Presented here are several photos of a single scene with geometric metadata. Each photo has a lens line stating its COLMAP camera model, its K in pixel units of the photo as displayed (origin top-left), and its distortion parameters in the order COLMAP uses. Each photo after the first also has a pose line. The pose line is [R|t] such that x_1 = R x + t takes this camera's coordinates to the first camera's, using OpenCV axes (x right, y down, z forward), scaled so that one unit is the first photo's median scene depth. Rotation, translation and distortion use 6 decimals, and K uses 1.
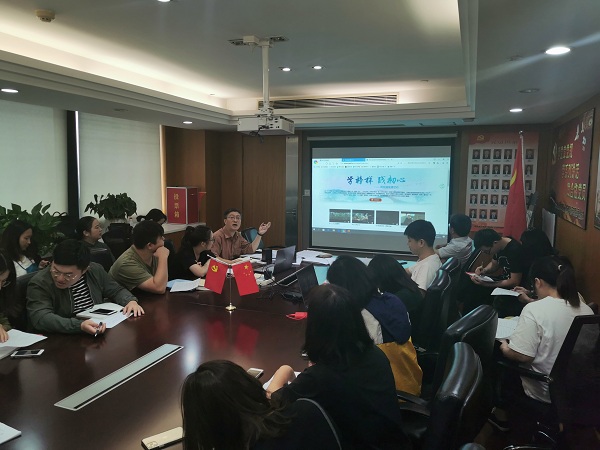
lens RADIAL K [[465.0, 0, 300.9], [0, 465.0, 220.7], [0, 0, 1]] dist [0.051552, -0.027171]
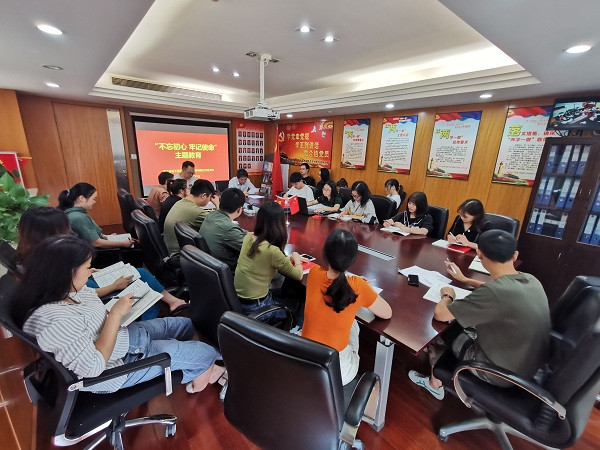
lens RADIAL K [[275.7, 0, 298.8], [0, 275.7, 225.8], [0, 0, 1]] dist [-0.004647, 0.011790]
pose [[0.501626, -0.228442, 0.834377, -0.614479], [0.061929, 0.971512, 0.228756, -0.026010], [-0.862865, -0.063078, 0.501483, 0.260906]]
